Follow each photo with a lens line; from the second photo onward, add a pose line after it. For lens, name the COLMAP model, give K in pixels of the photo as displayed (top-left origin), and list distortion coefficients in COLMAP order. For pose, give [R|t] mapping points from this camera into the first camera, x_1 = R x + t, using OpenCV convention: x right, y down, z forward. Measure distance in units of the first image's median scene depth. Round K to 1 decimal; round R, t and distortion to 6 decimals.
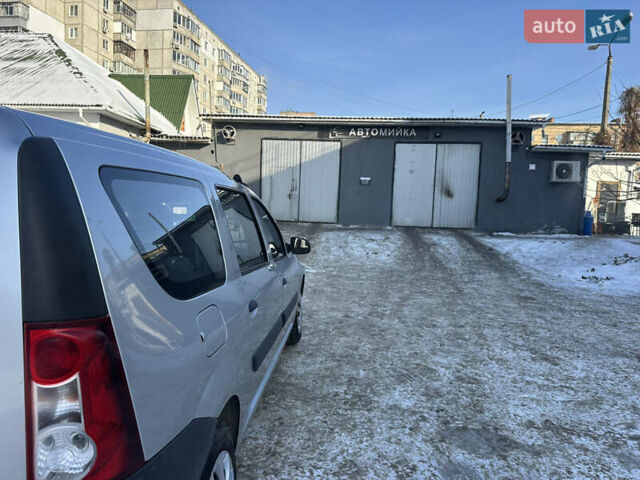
lens RADIAL K [[462.7, 0, 320.1], [0, 462.7, 259.7], [0, 0, 1]] dist [-0.002052, -0.004114]
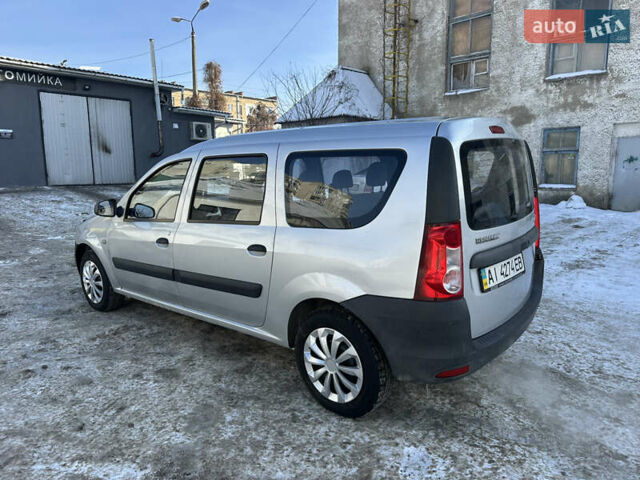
lens RADIAL K [[478.0, 0, 320.0], [0, 478.0, 240.0], [0, 0, 1]] dist [0.002885, 0.004514]
pose [[0.580798, -0.147388, 0.800594, -0.304394], [0.105119, 0.988818, 0.105781, -0.011555], [-0.807232, 0.022721, 0.589796, 0.031711]]
